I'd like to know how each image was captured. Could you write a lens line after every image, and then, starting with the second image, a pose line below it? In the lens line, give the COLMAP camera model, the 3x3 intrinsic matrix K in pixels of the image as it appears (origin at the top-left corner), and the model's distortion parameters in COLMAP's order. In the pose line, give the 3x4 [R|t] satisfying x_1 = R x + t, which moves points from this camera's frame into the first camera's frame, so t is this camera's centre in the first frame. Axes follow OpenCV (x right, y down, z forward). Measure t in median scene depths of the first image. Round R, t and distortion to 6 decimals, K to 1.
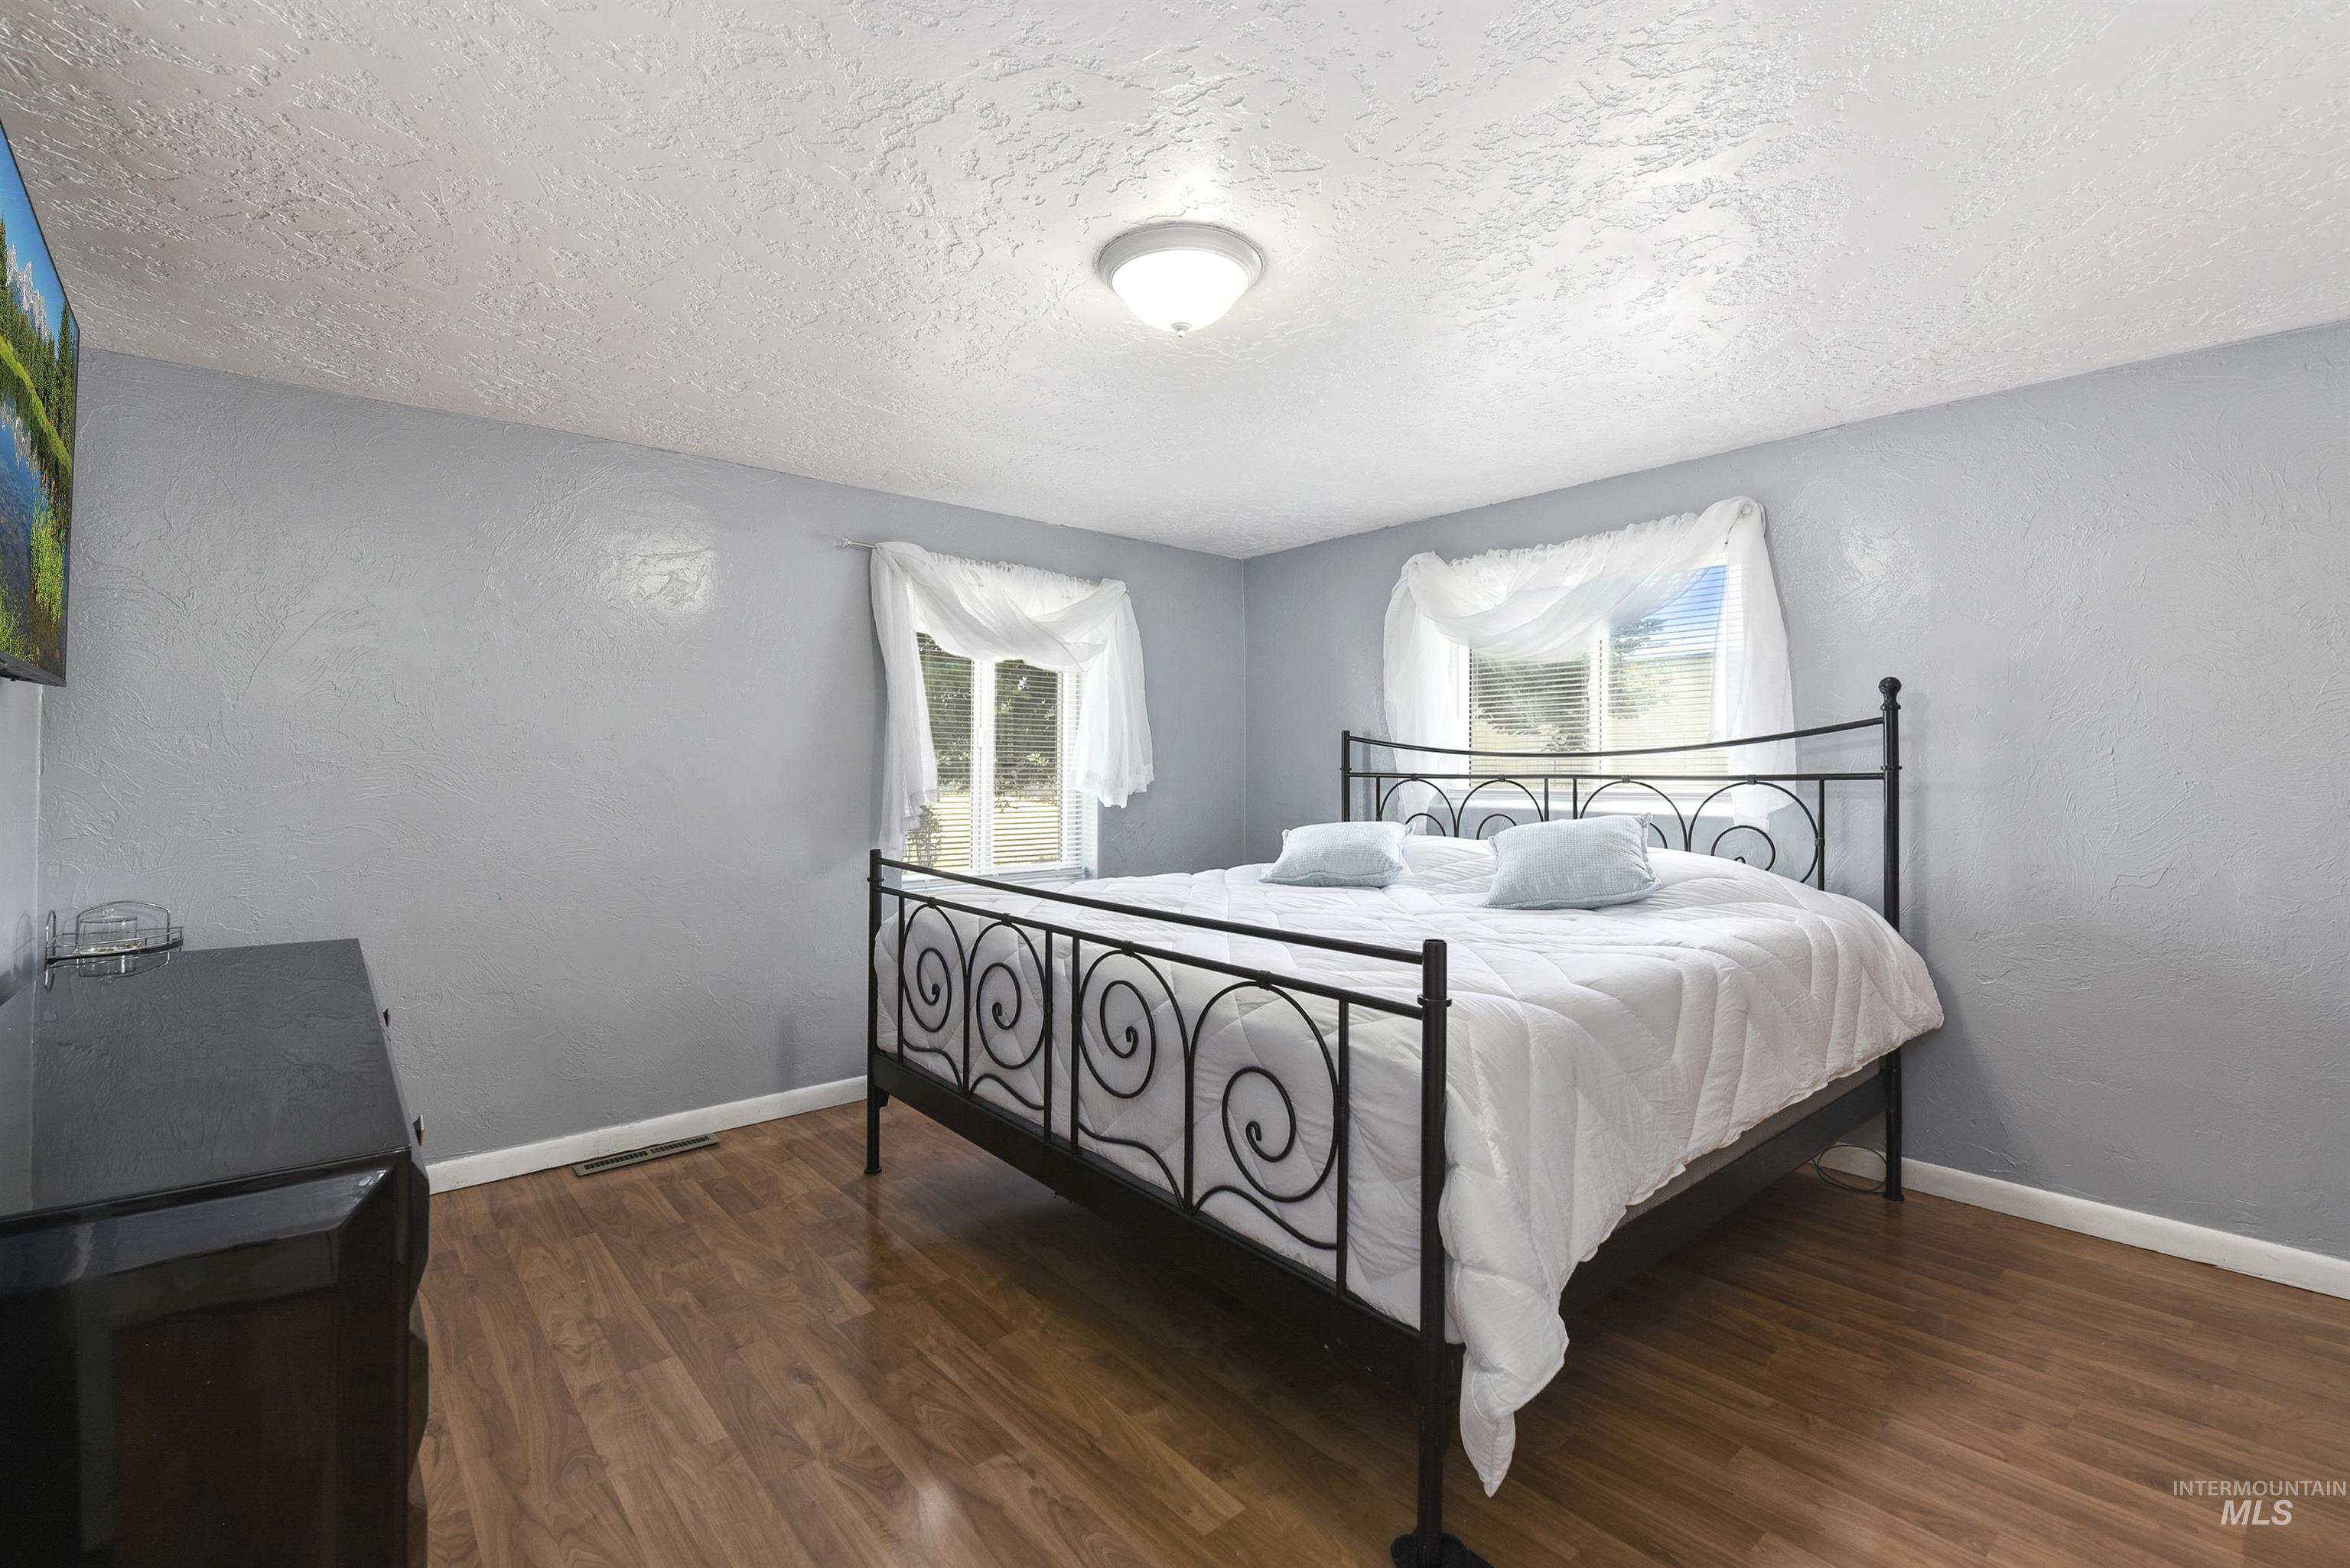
lens RADIAL K [[1031.8, 0, 1170.9], [0, 1031.8, 770.0], [0, 0, 1]] dist [-0.012517, -0.000131]
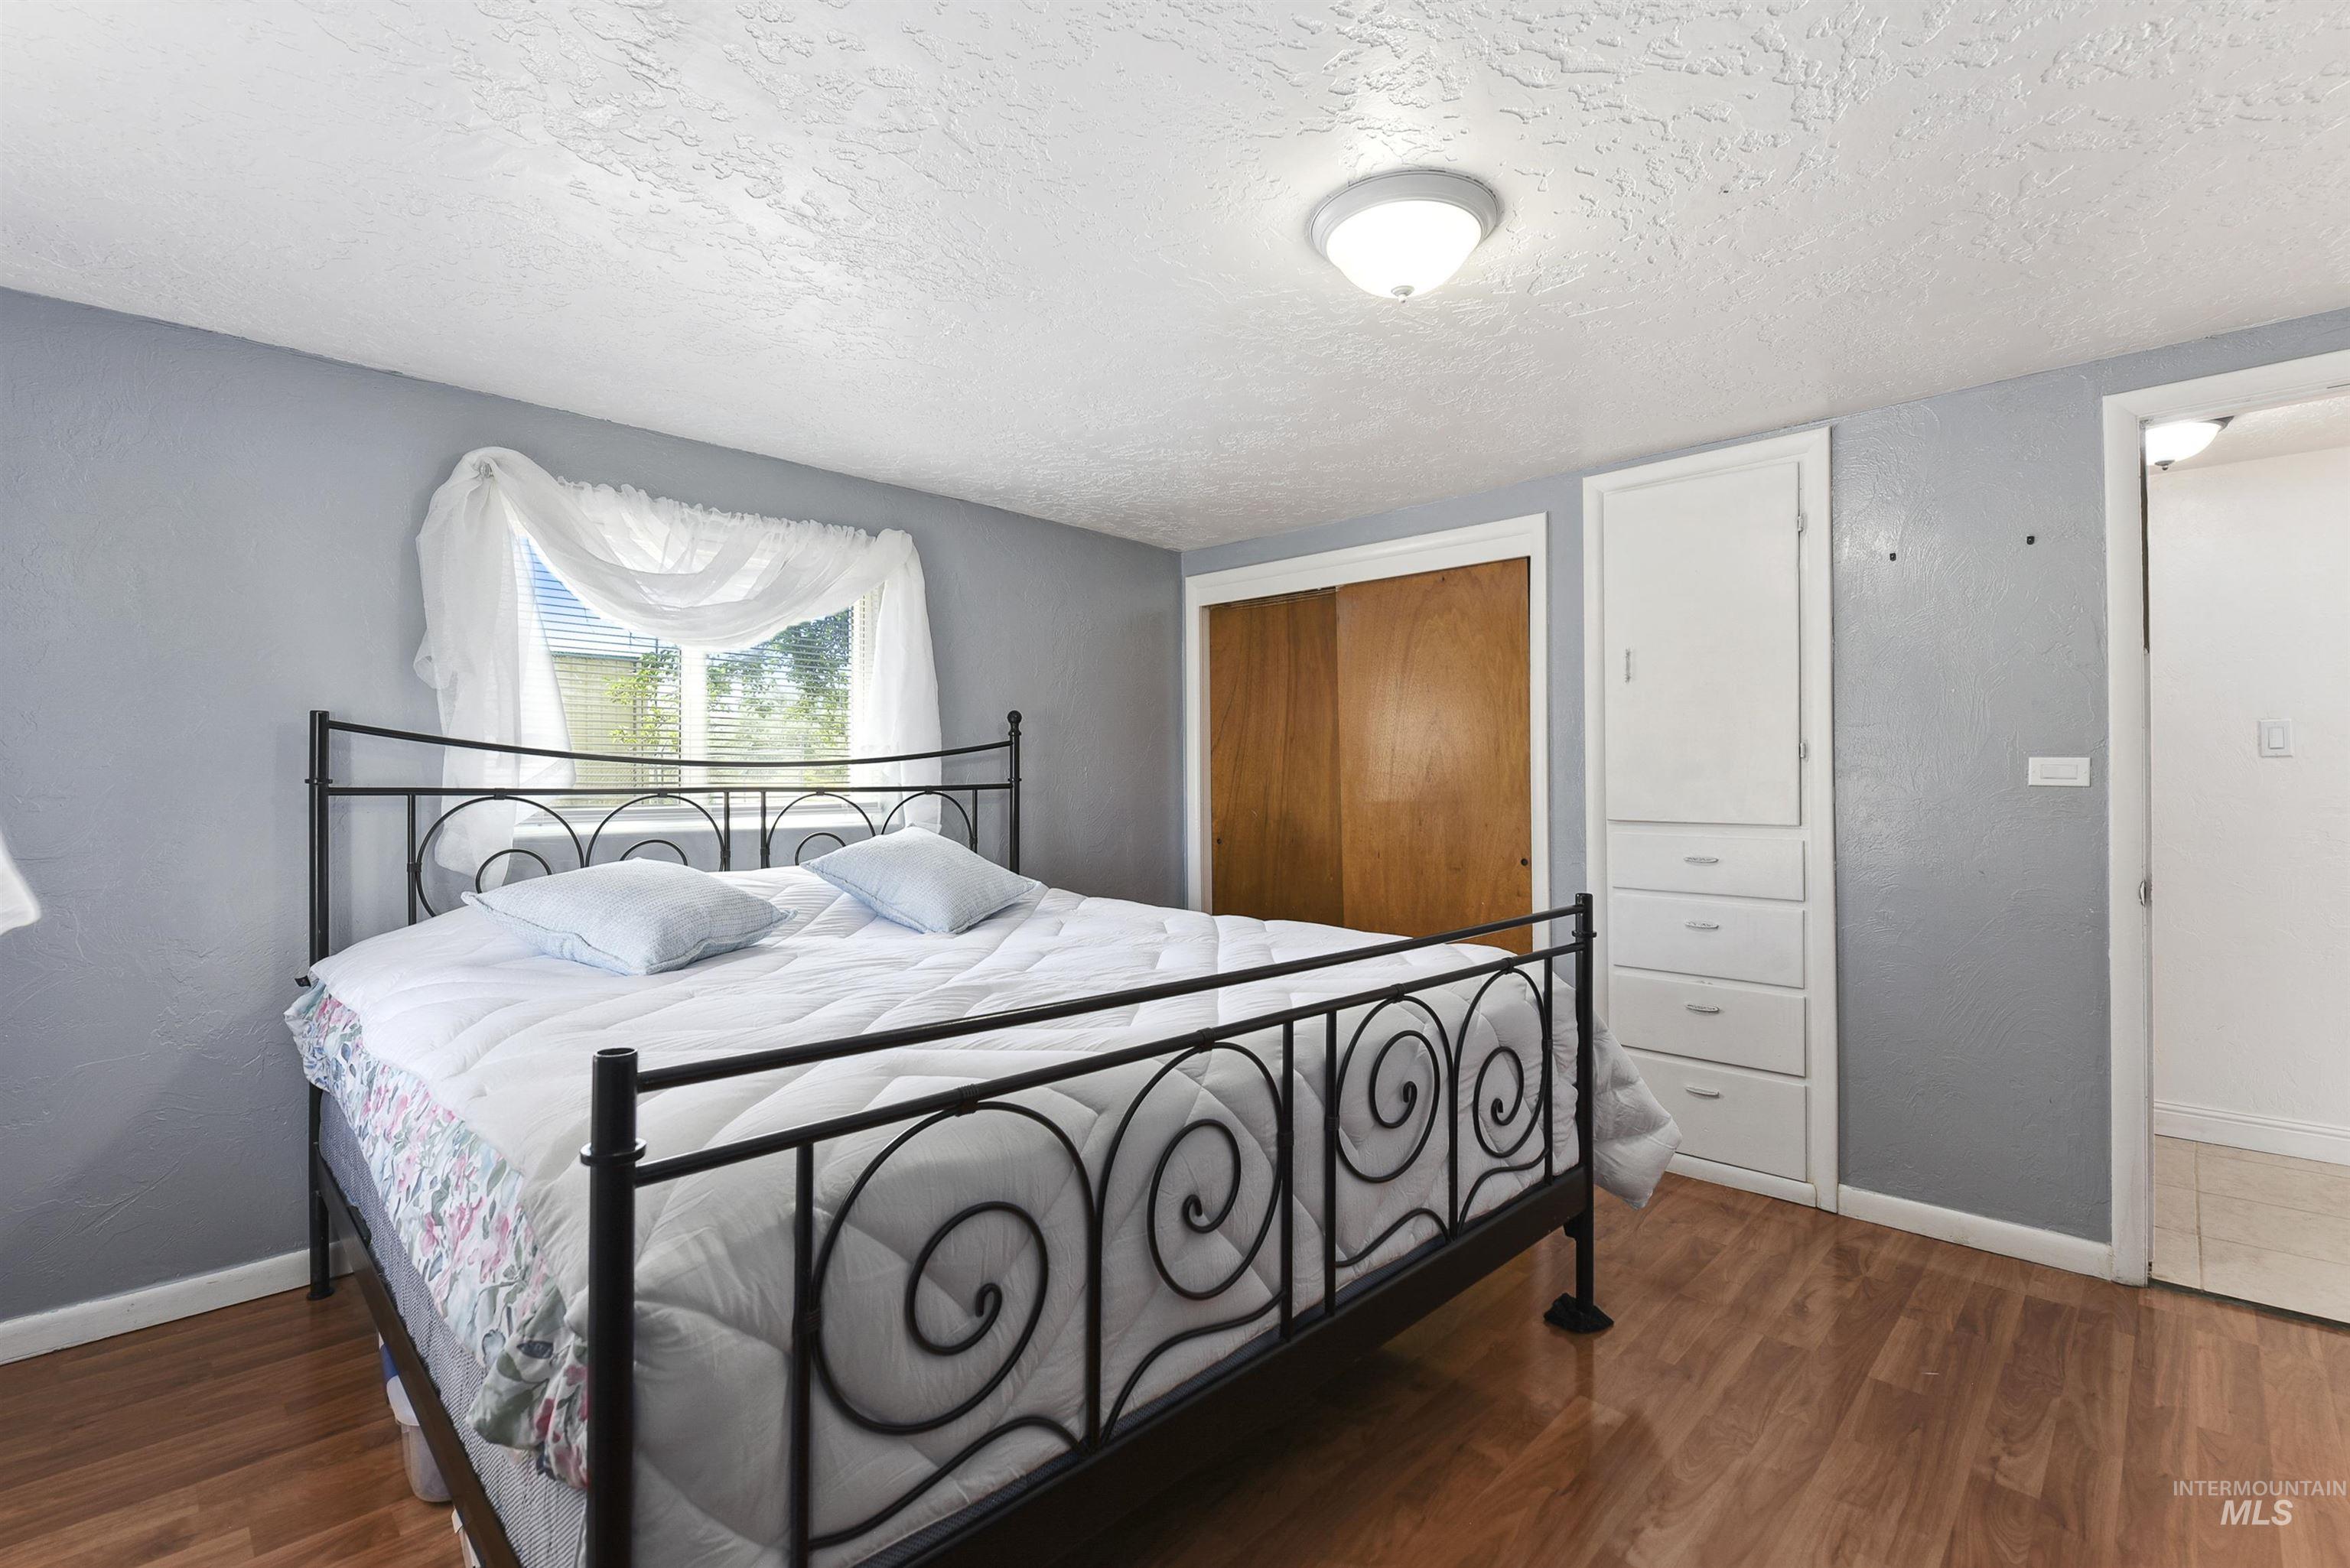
lens RADIAL K [[1031.8, 0, 1170.9], [0, 1031.8, 770.0], [0, 0, 1]] dist [-0.012517, -0.000131]
pose [[-0.093134, 0.010765, 0.995595, -0.603931], [0.001566, 0.999942, -0.010665, -0.000156], [-0.995652, 0.000566, -0.093145, 0.883040]]
